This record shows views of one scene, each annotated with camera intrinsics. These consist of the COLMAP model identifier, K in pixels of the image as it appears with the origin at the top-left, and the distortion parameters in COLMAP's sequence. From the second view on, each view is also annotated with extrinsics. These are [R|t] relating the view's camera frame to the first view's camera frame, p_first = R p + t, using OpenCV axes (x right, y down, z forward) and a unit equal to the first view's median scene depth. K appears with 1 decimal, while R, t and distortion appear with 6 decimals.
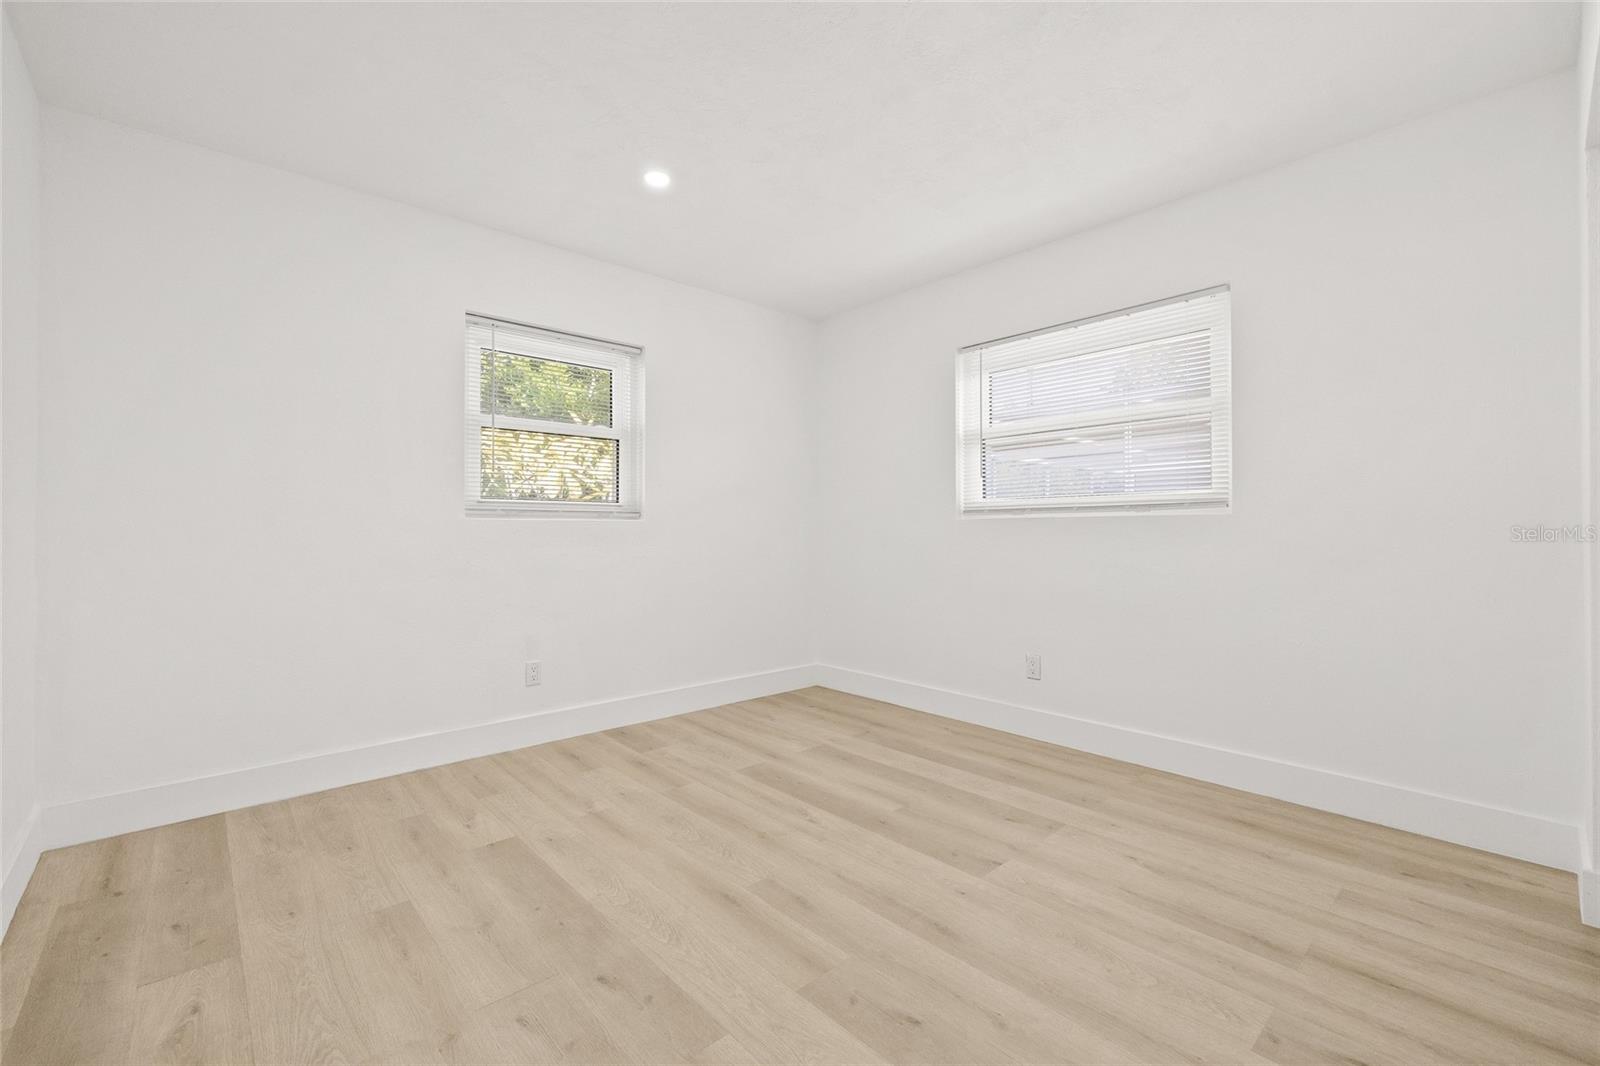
lens RADIAL K [[661.6, 0, 803.1], [0, 661.6, 530.6], [0, 0, 1]] dist [-0.000821, -0.000072]
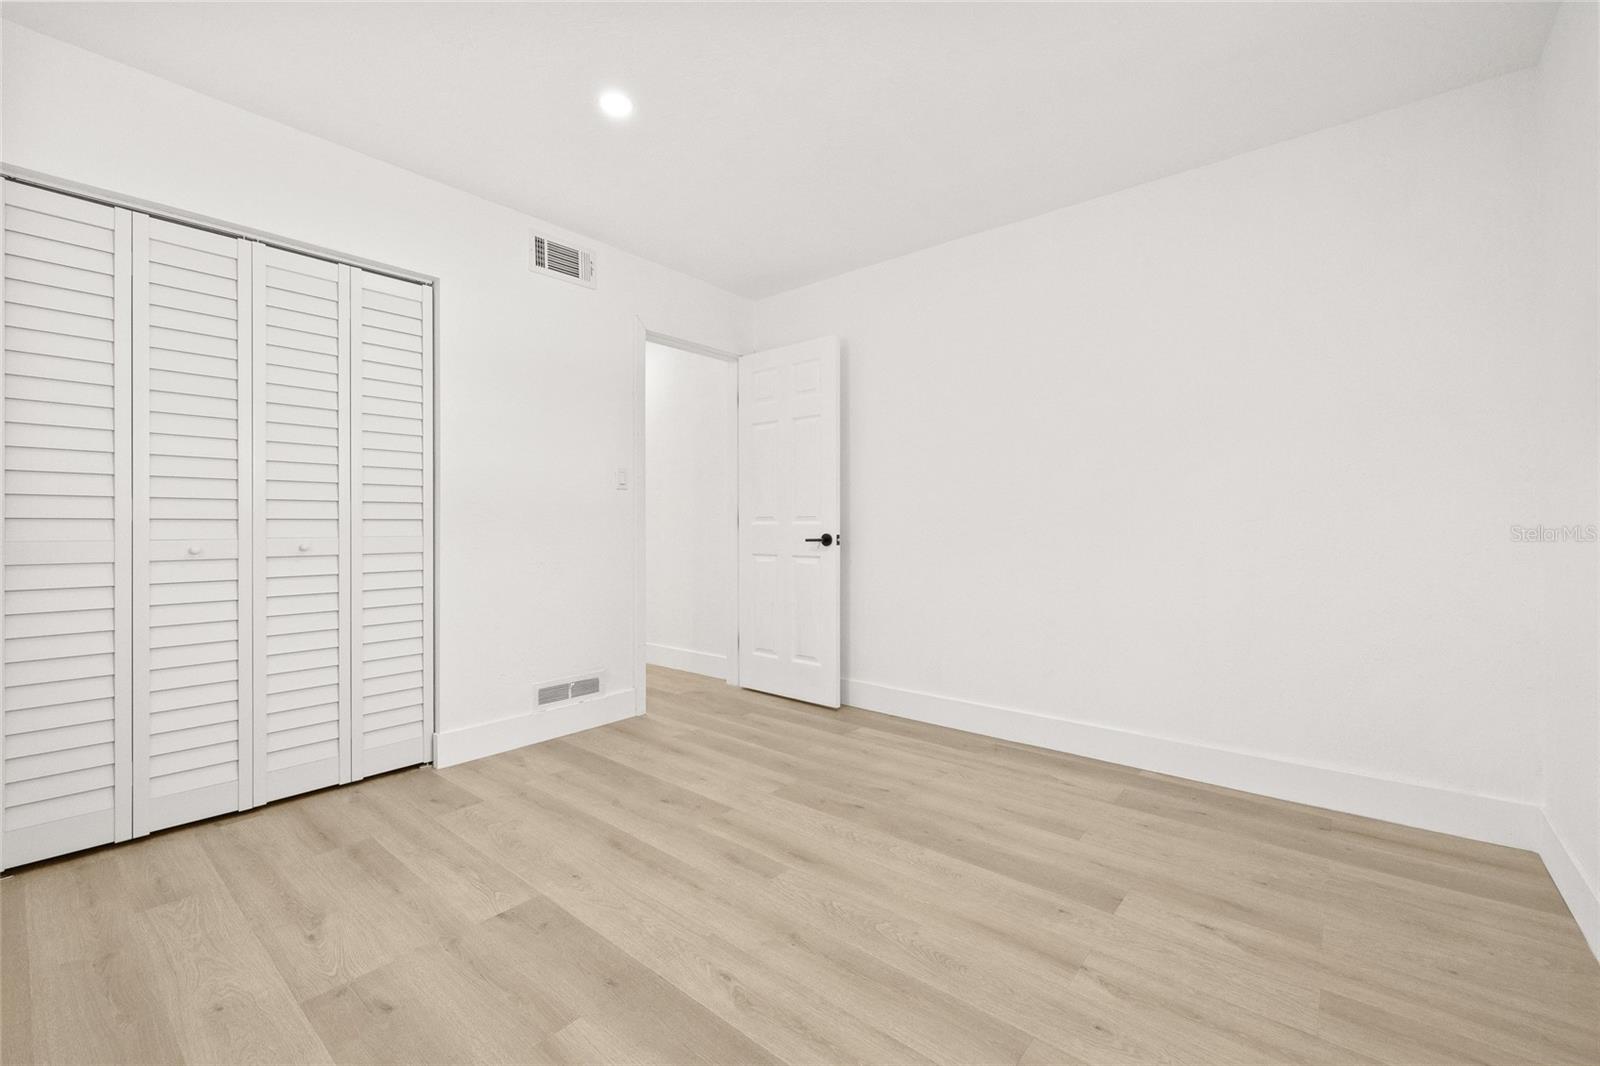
lens RADIAL K [[661.6, 0, 799.4], [0, 661.6, 530.5], [0, 0, 1]] dist [-0.000821, -0.000072]
pose [[-0.991200, 0.005002, -0.132275, 0.029390], [0.003585, 0.999934, 0.010951, 0.007642], [0.132321, 0.010380, -0.991153, 1.889340]]
